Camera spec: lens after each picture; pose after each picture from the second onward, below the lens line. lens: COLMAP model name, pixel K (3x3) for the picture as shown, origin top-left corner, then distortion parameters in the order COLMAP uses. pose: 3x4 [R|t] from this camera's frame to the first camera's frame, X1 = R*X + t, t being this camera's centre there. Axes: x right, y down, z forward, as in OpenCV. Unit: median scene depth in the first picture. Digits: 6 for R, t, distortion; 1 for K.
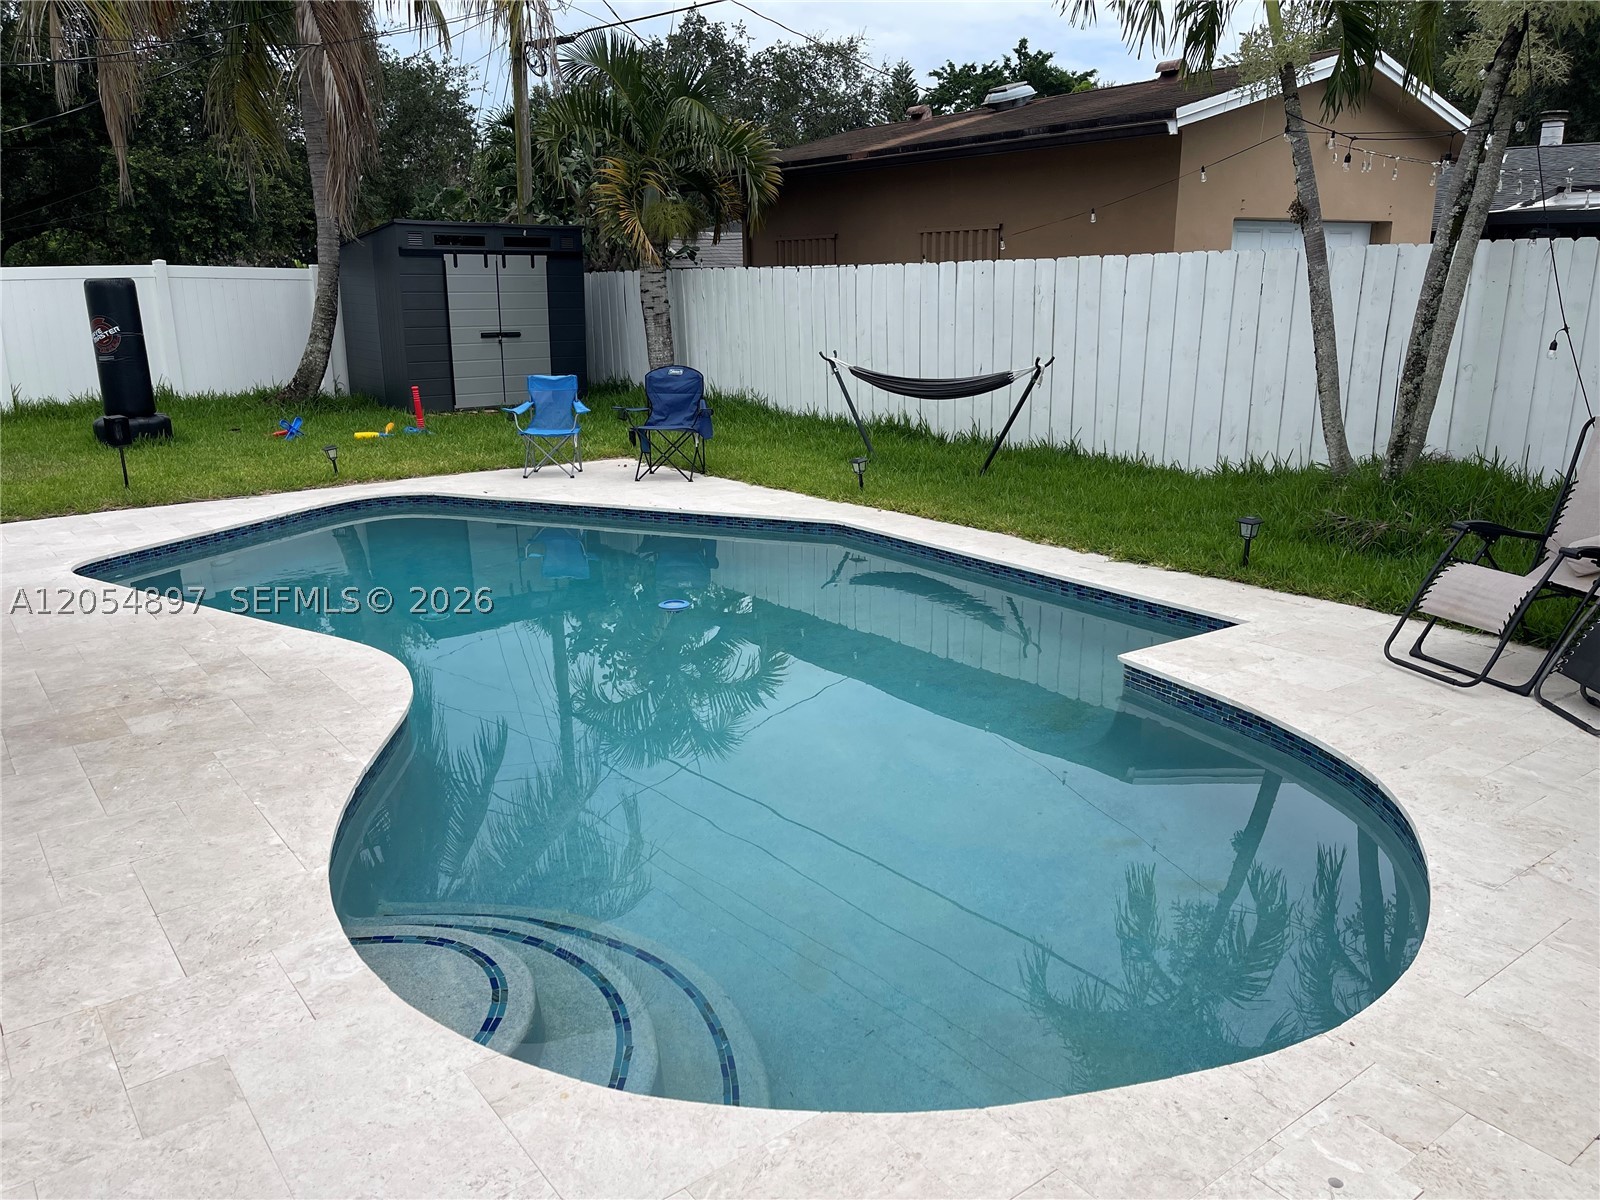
lens RADIAL K [[1204.6, 0, 813.4], [0, 1204.6, 595.6], [0, 0, 1]] dist [0.036775, -0.015145]
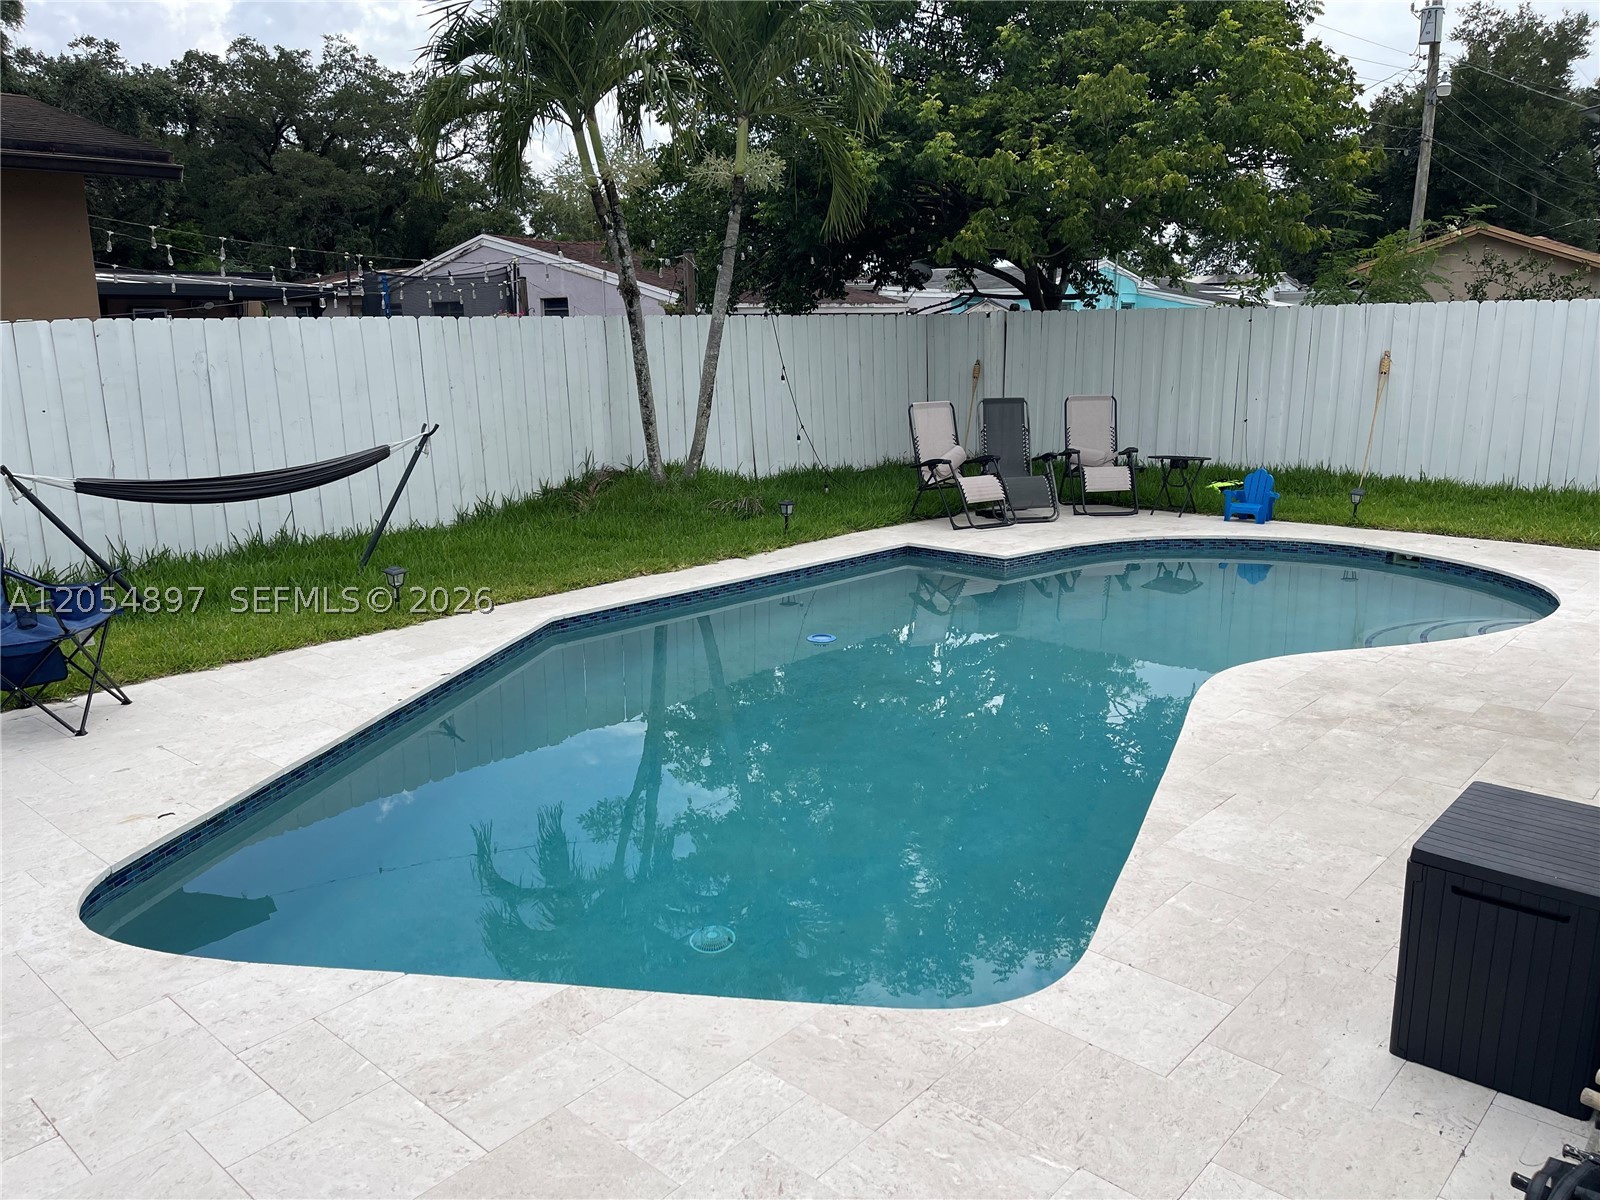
lens RADIAL K [[1204.6, 0, 810.2], [0, 1204.6, 607.5], [0, 0, 1]] dist [0.036775, -0.015145]
pose [[-0.180137, -0.207390, 0.961530, -0.732388], [0.262844, 0.931826, 0.250225, -0.207114], [-0.947873, 0.297807, -0.113345, 0.812296]]
